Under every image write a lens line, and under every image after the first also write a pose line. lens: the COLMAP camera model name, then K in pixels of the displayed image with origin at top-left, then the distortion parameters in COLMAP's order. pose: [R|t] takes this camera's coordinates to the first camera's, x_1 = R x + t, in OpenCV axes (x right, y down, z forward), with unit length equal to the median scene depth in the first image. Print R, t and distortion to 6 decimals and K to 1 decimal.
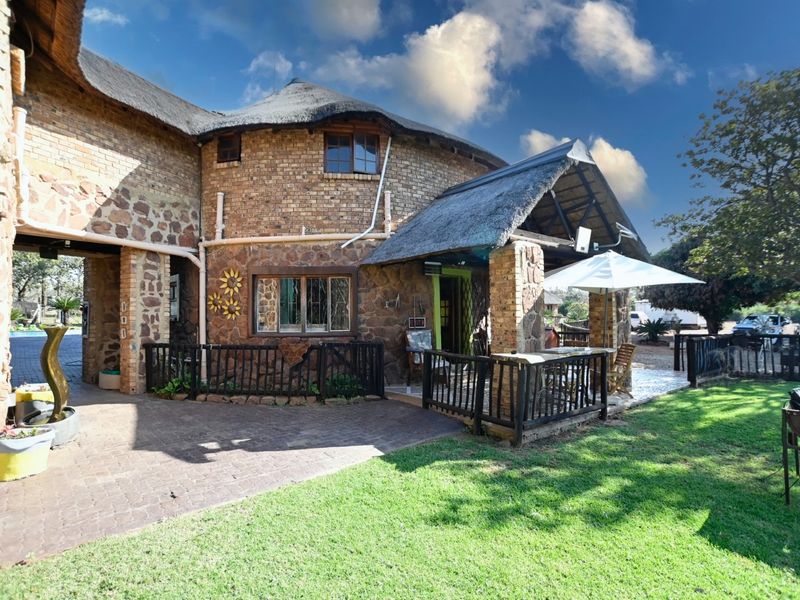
lens RADIAL K [[403.4, 0, 398.3], [0, 403.4, 306.4], [0, 0, 1]] dist [-0.035456, 0.006297]
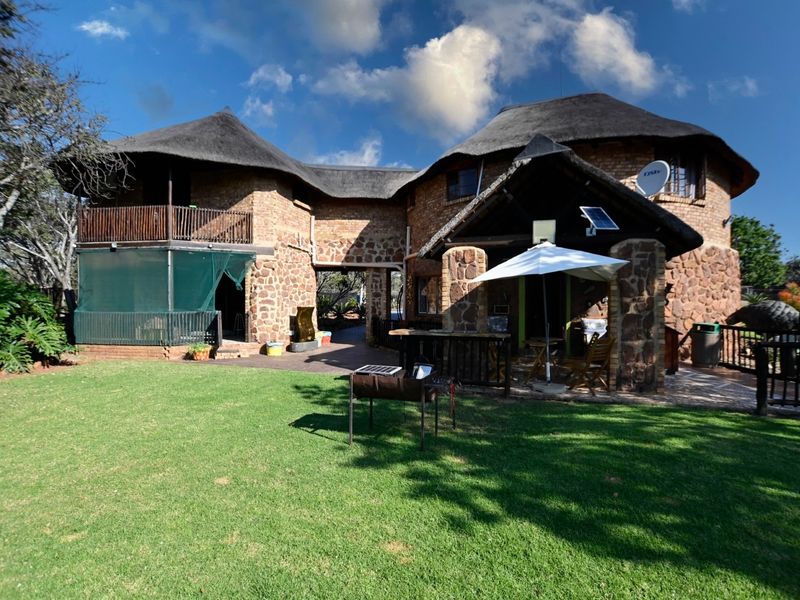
lens RADIAL K [[403.4, 0, 398.3], [0, 403.4, 306.4], [0, 0, 1]] dist [-0.035456, 0.006297]
pose [[0.510132, 0.015543, -0.859955, 1.124348], [0.019313, 0.999378, 0.029520, -0.011010], [0.859879, -0.031668, 0.509515, 0.138812]]
